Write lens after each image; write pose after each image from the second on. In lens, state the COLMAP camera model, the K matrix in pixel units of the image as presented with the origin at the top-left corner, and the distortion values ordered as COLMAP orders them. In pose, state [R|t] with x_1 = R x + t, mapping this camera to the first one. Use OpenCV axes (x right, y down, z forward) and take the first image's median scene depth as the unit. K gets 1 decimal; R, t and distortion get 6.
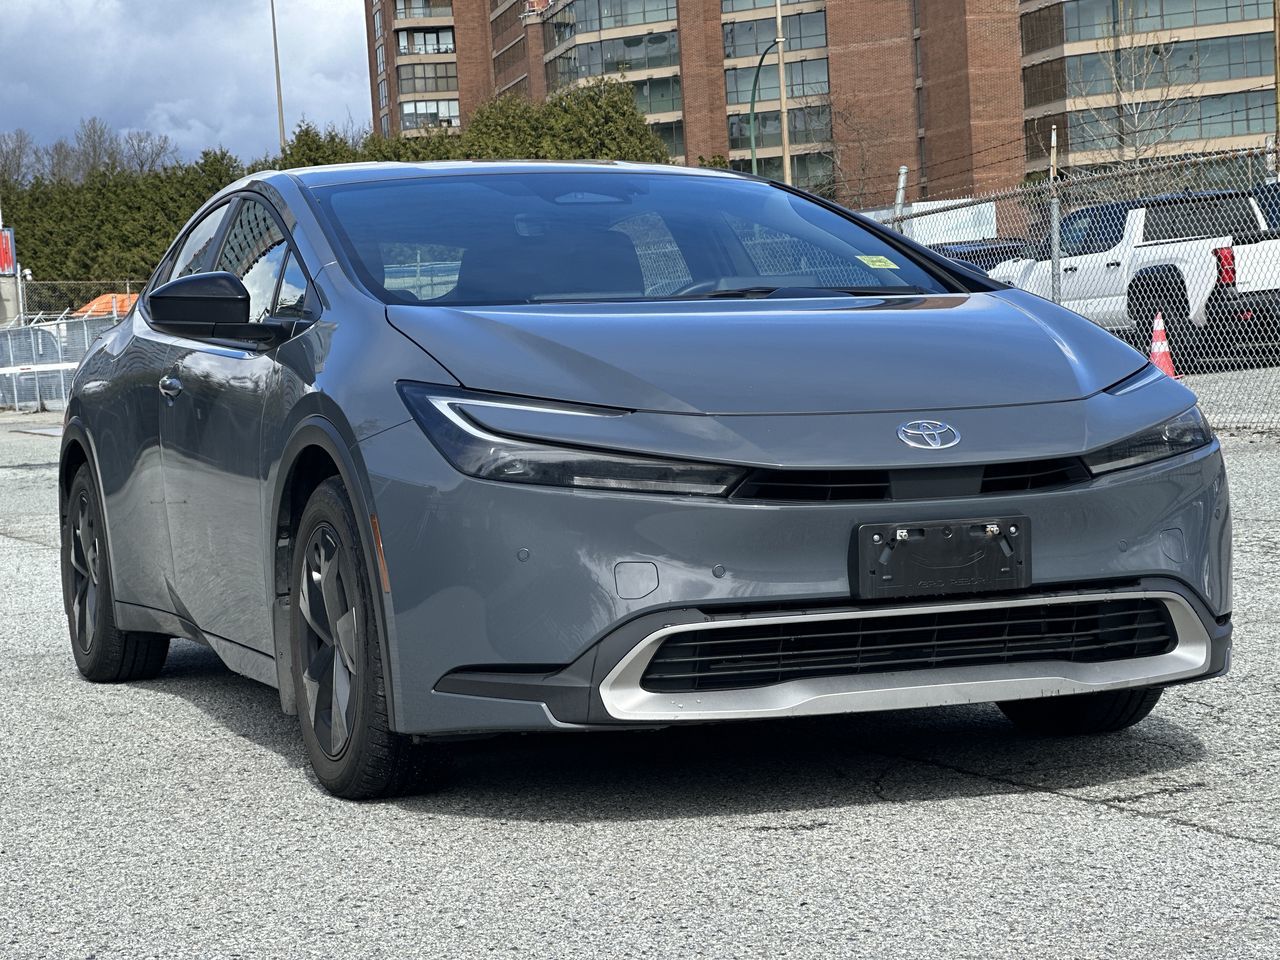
lens RADIAL K [[2856.2, 0, 635.5], [0, 2856.2, 491.5], [0, 0, 1]] dist [0.195017, 0.000000]
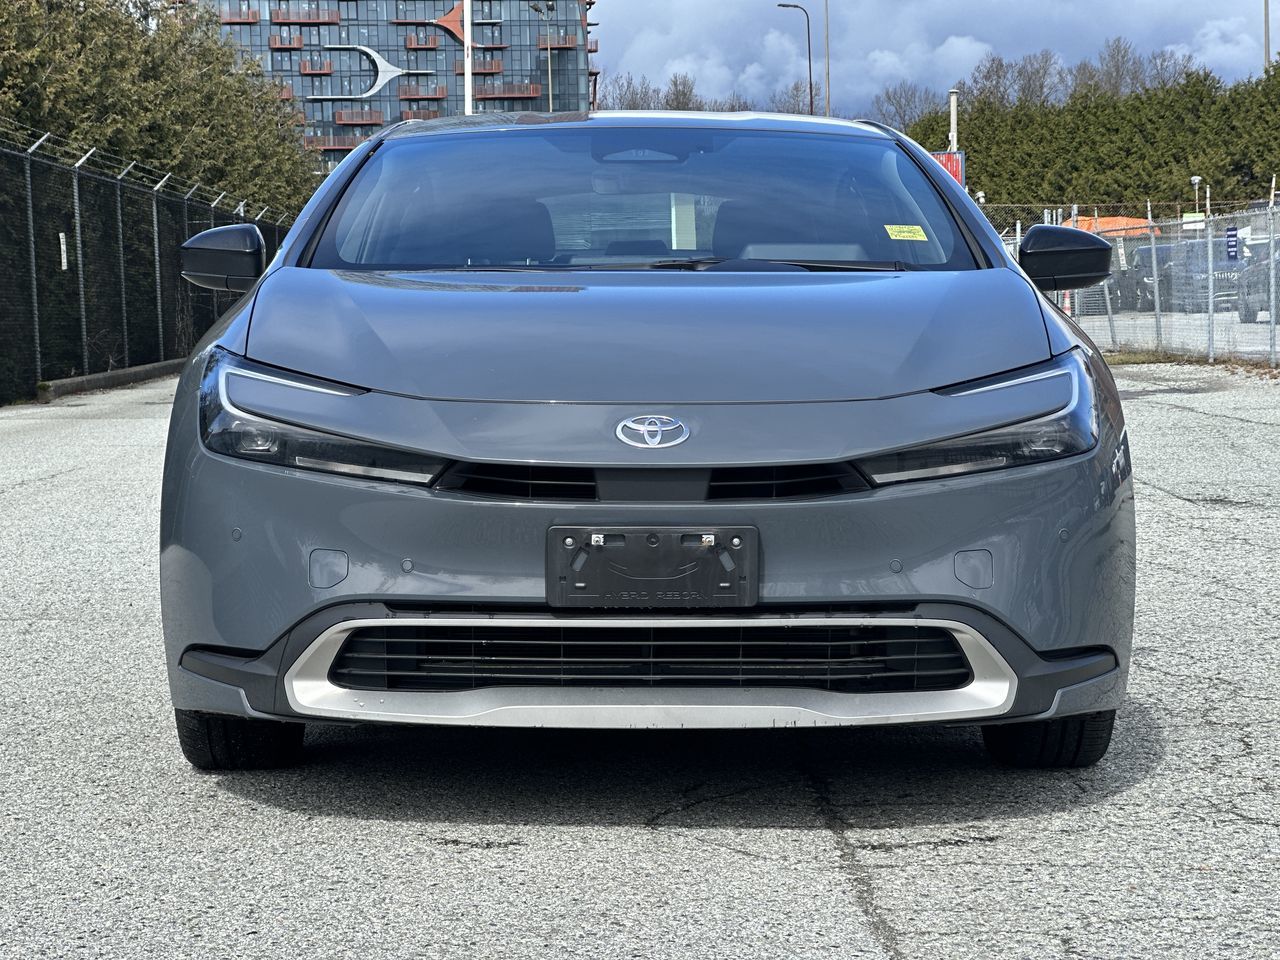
lens RADIAL K [[2856.2, 0, 644.4], [0, 2856.2, 482.0], [0, 0, 1]] dist [0.195017, 0.000000]
pose [[0.930675, 0.058742, -0.361100, 0.368899], [-0.049687, 0.998175, 0.034320, -0.030077], [0.362457, -0.013999, 0.931895, 0.125349]]
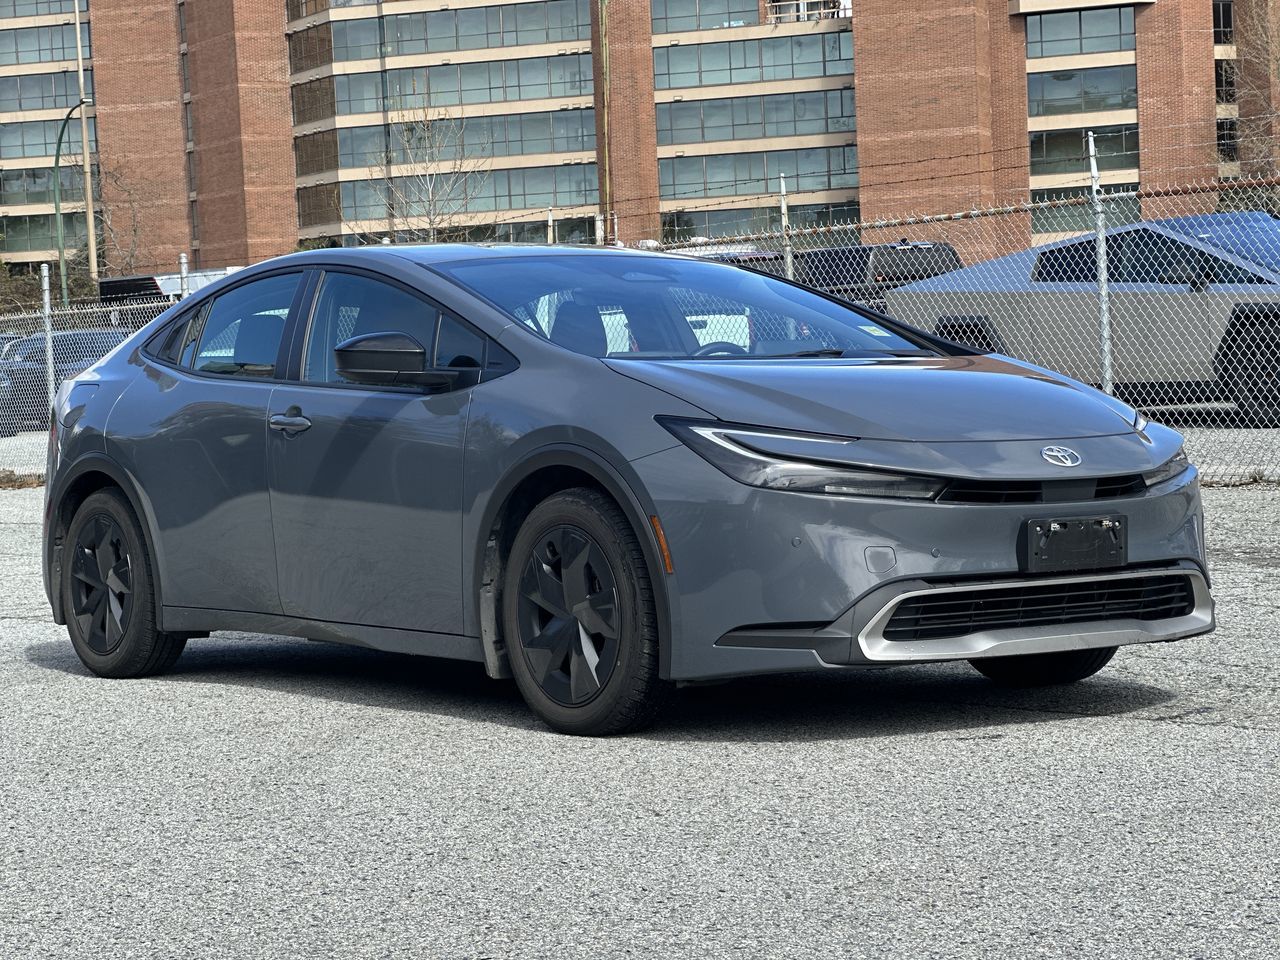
lens RADIAL K [[2856.2, 0, 638.7], [0, 2856.2, 482.6], [0, 0, 1]] dist [0.195017, 0.000000]
pose [[0.963936, 0.002281, 0.266124, -0.401664], [0.004423, 0.999688, -0.024589, 0.022759], [-0.266097, 0.024880, 0.963625, -0.252317]]
